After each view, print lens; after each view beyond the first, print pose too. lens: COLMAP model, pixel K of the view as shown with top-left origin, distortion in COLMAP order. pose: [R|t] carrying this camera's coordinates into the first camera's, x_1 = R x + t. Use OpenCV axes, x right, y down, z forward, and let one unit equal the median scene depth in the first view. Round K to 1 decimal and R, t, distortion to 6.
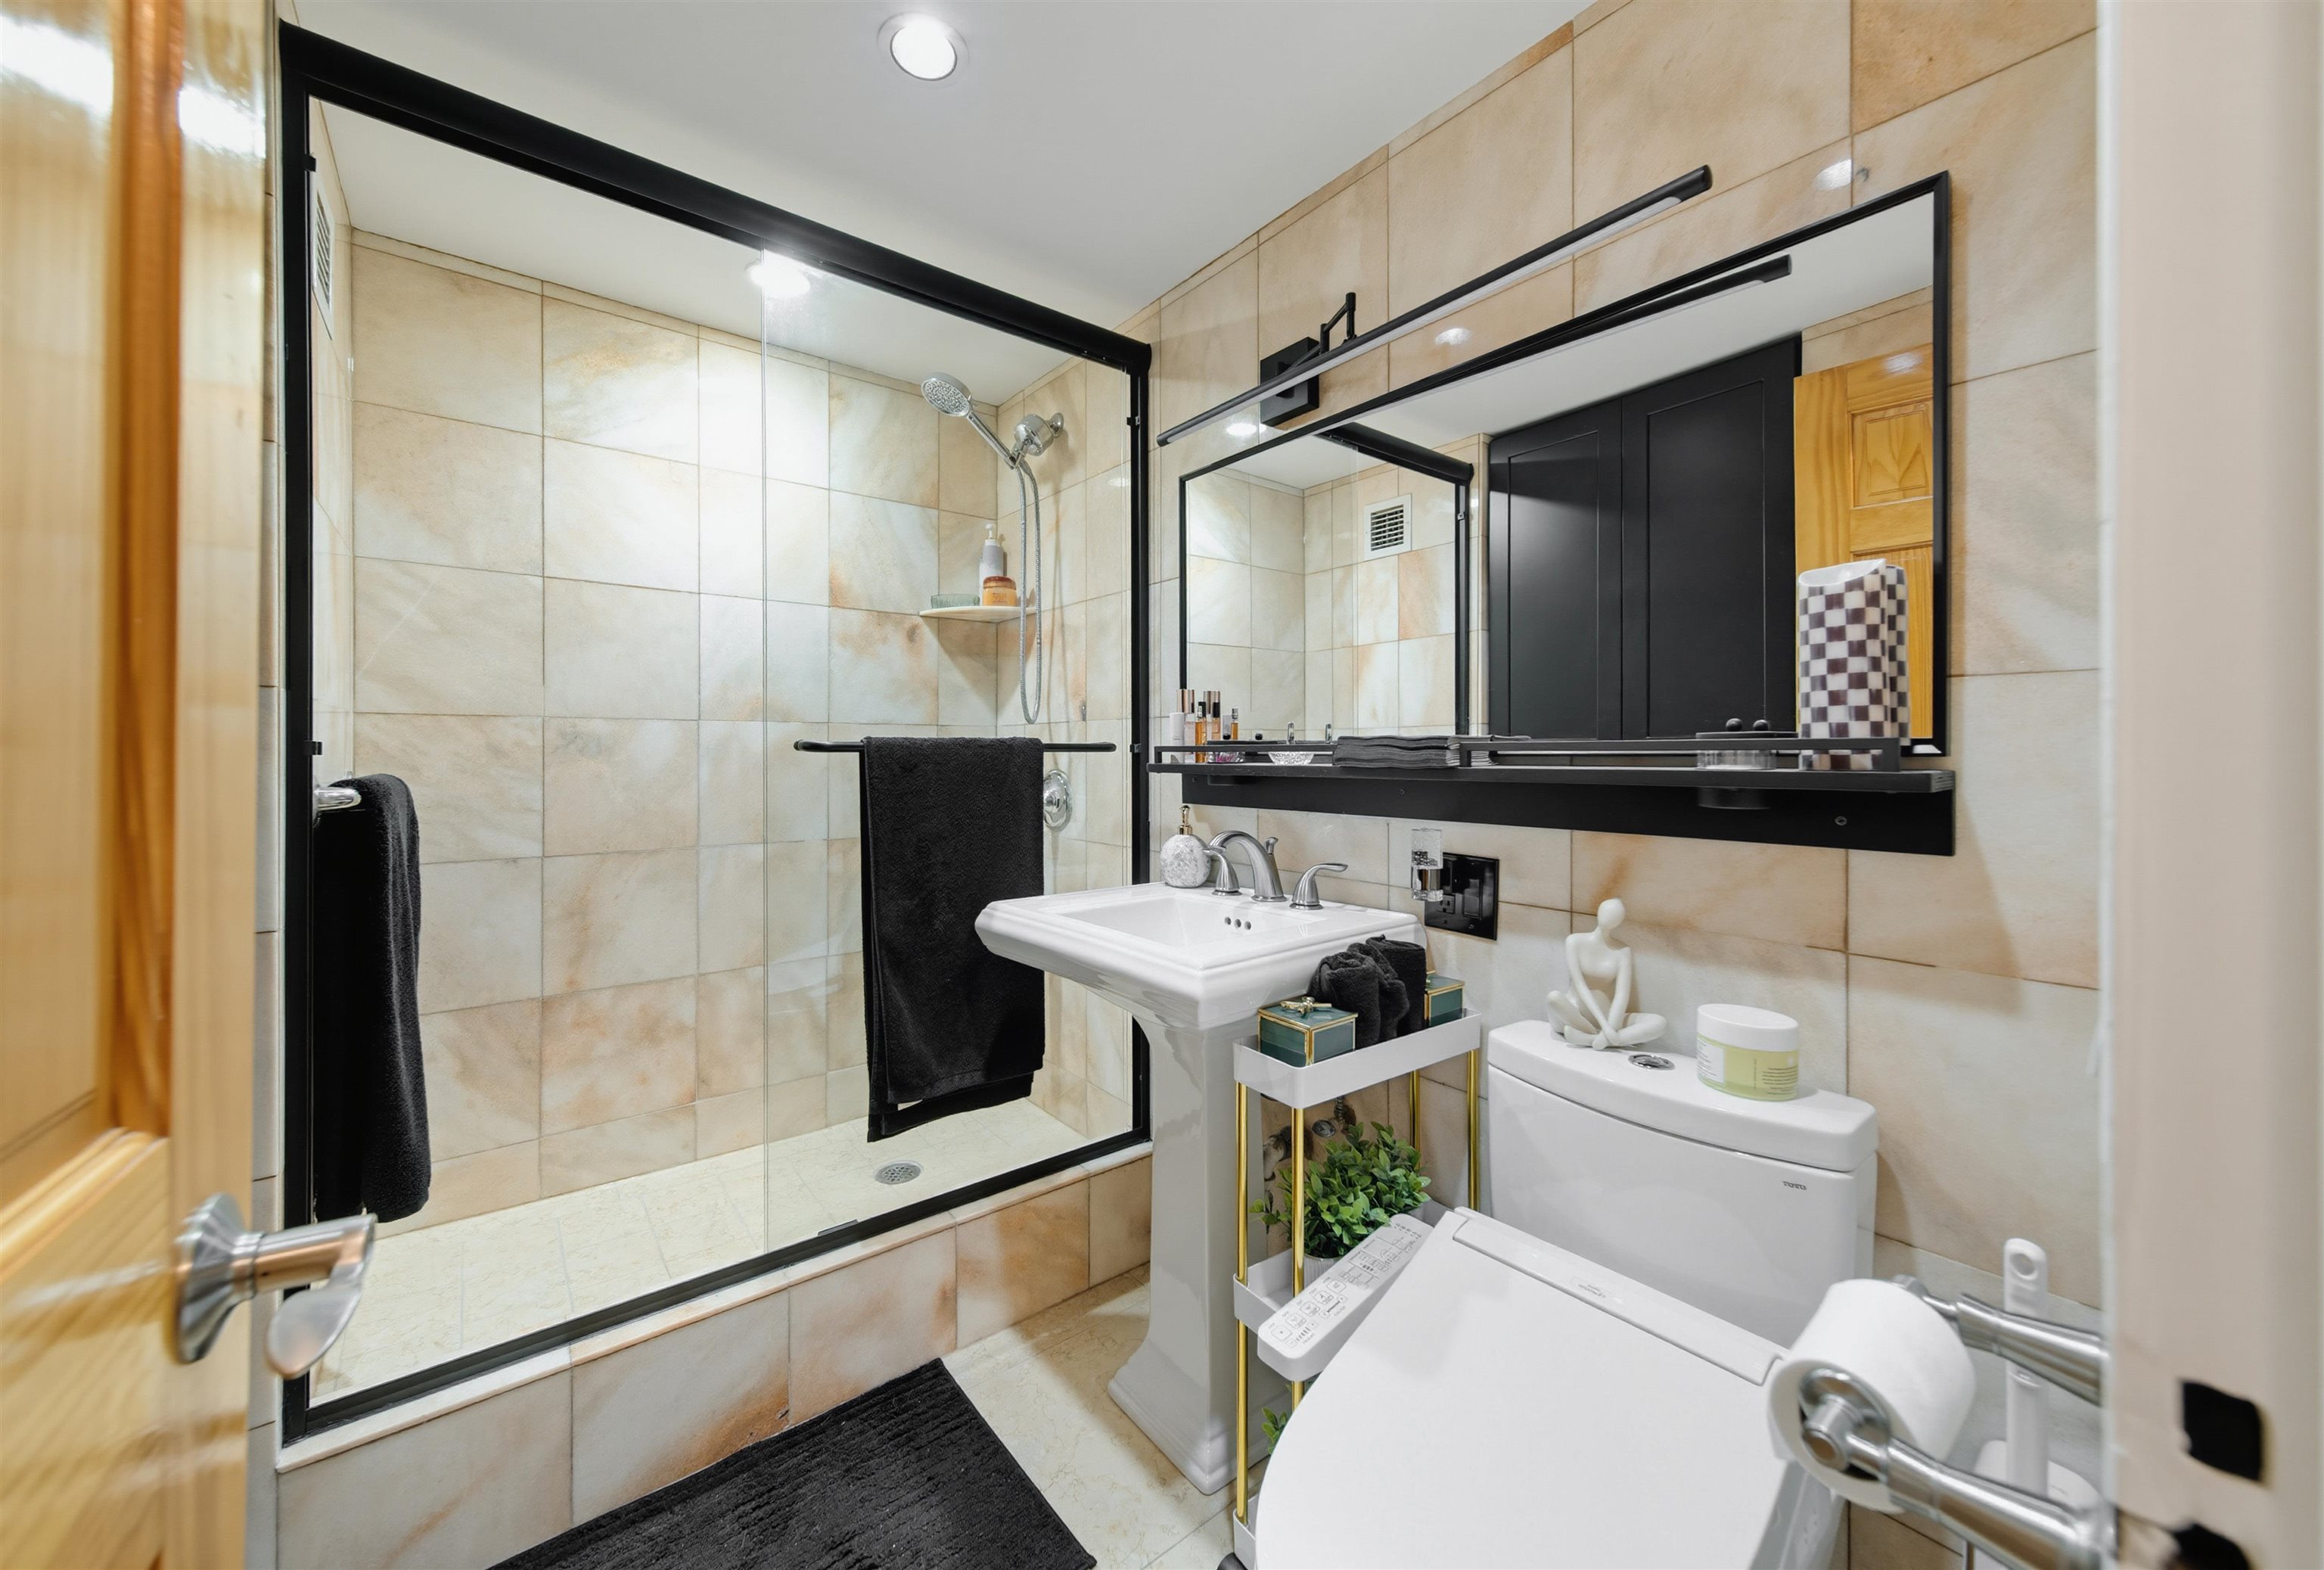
lens RADIAL K [[860.1, 0, 1145.2], [0, 860.1, 749.3], [0, 0, 1]] dist [-0.000407, 0.000134]
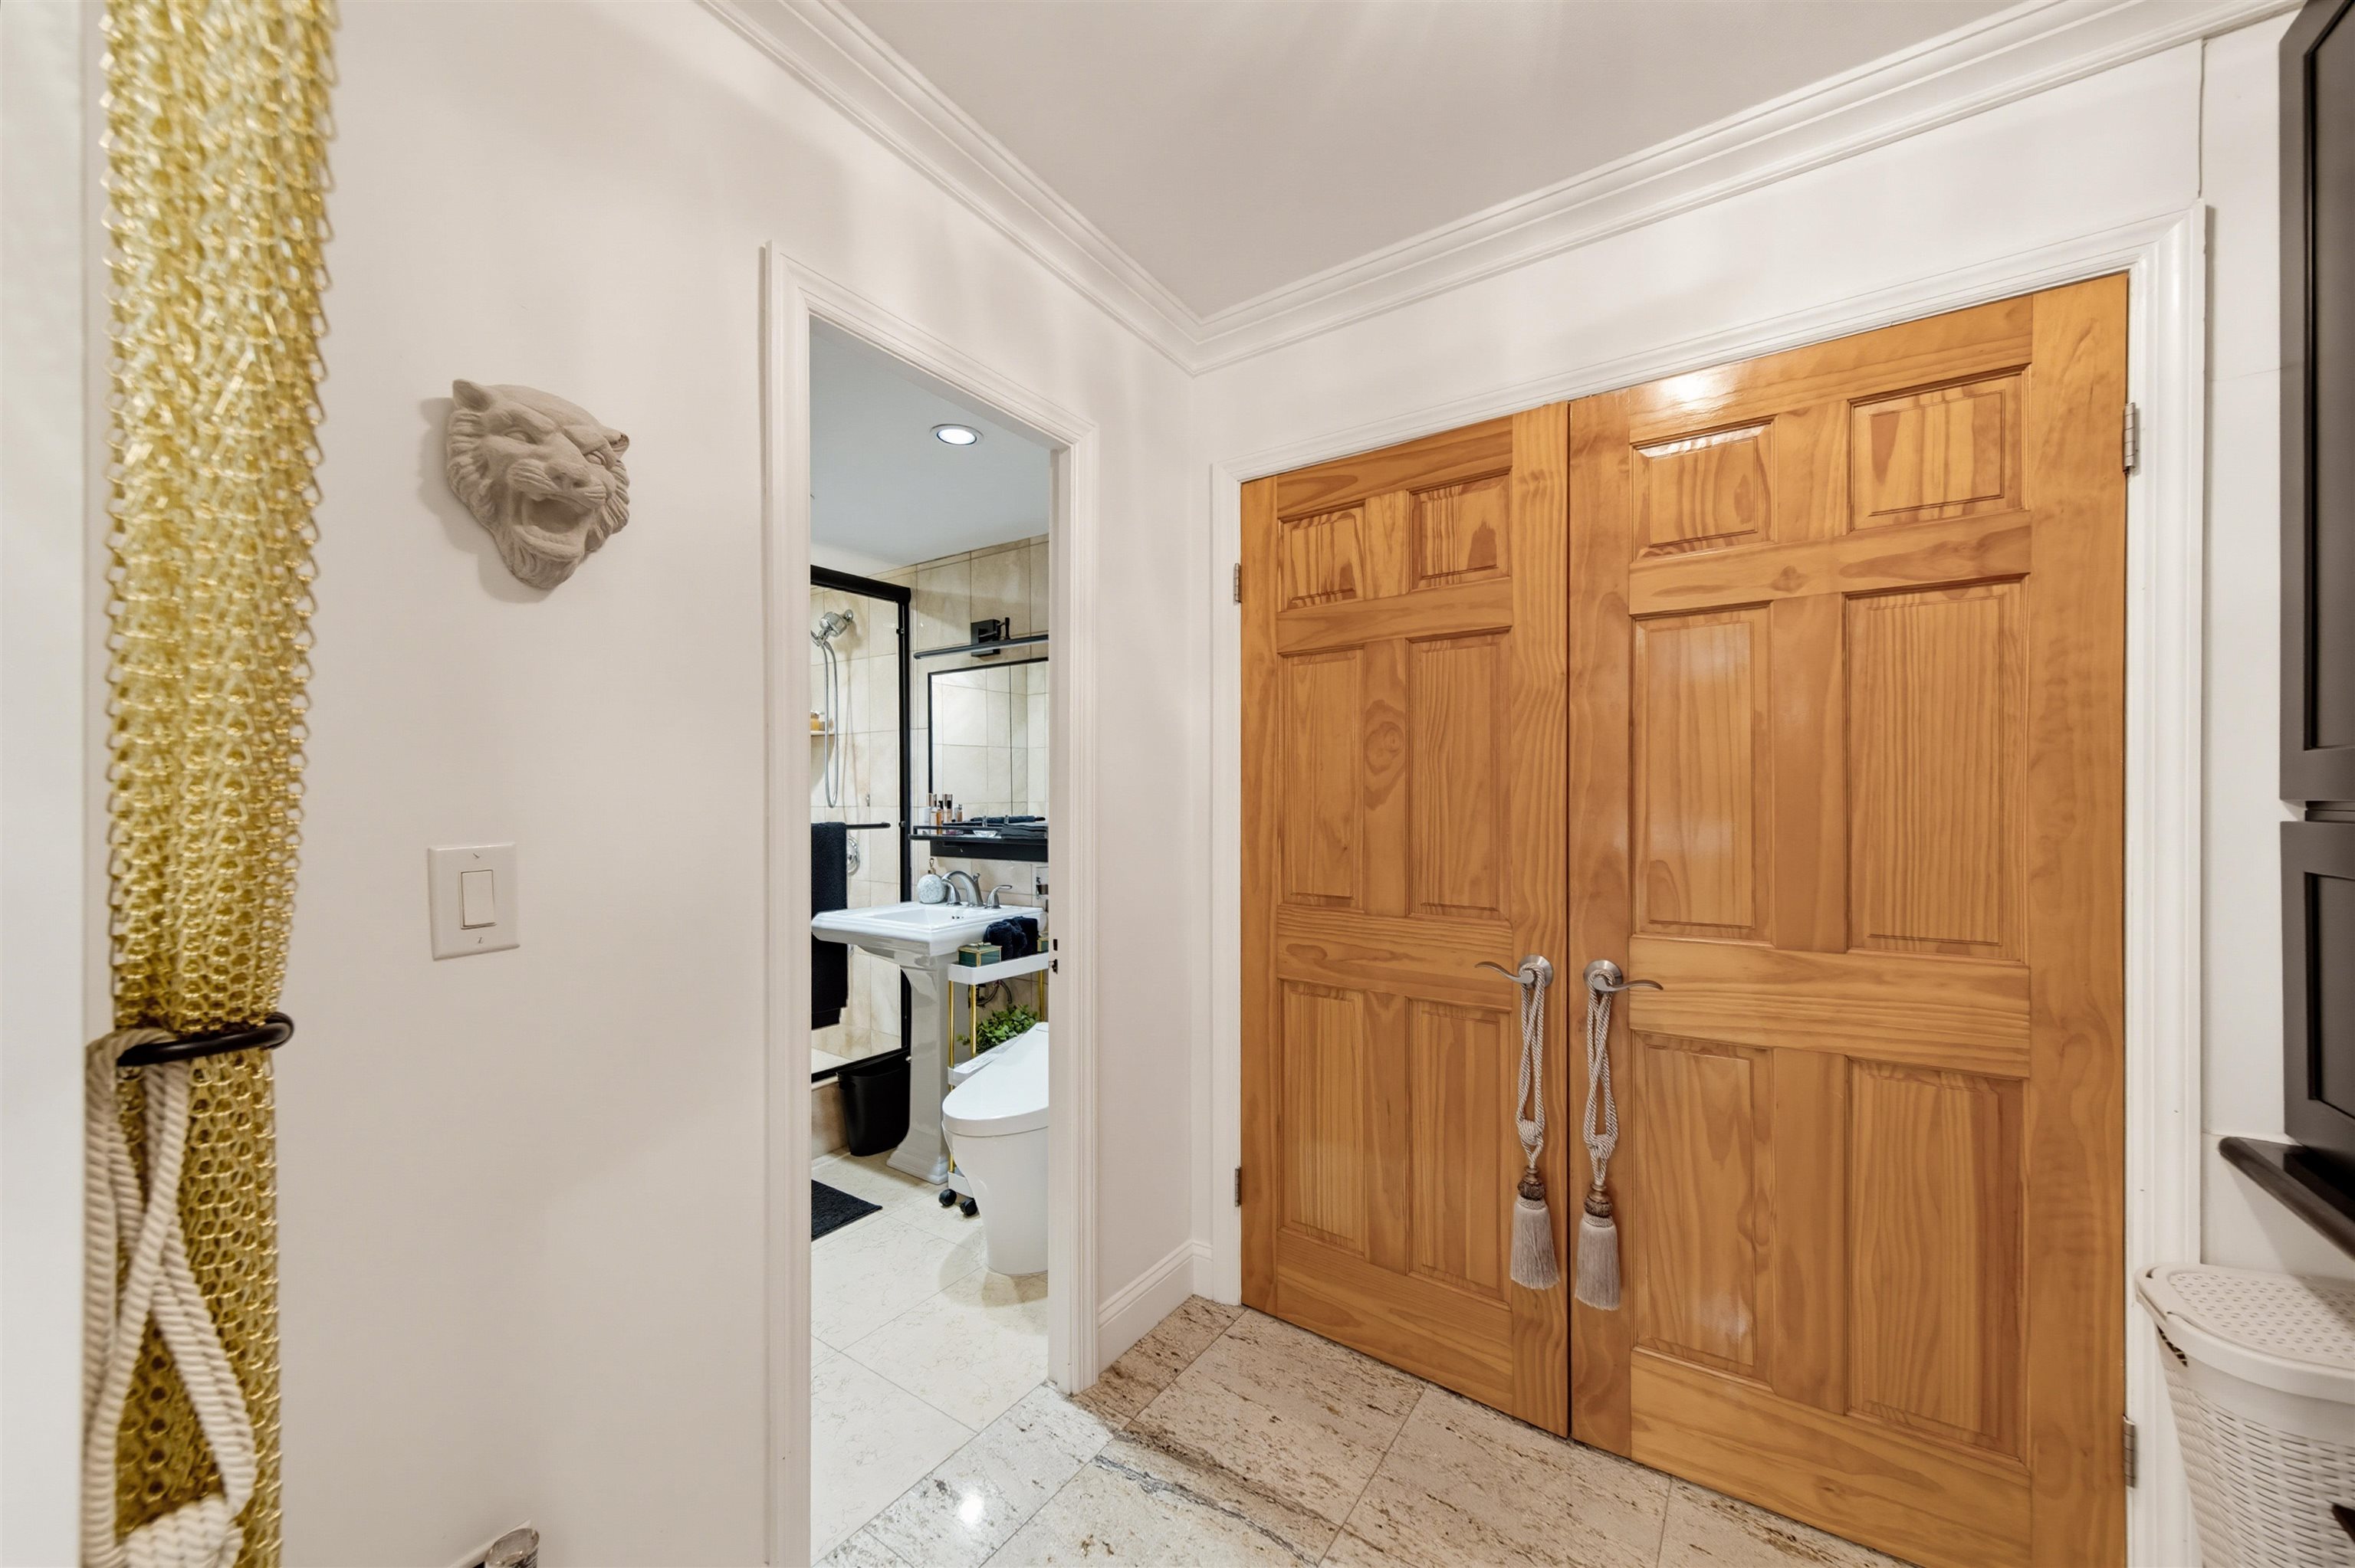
lens RADIAL K [[838.0, 0, 1222.8], [0, 838.0, 799.1], [0, 0, 1]] dist [0.006577, -0.000044]
pose [[0.940879, -0.003532, 0.338724, 0.025741], [0.001316, 0.999976, 0.006770, -0.068972], [-0.338740, -0.005924, 0.940861, -0.859552]]
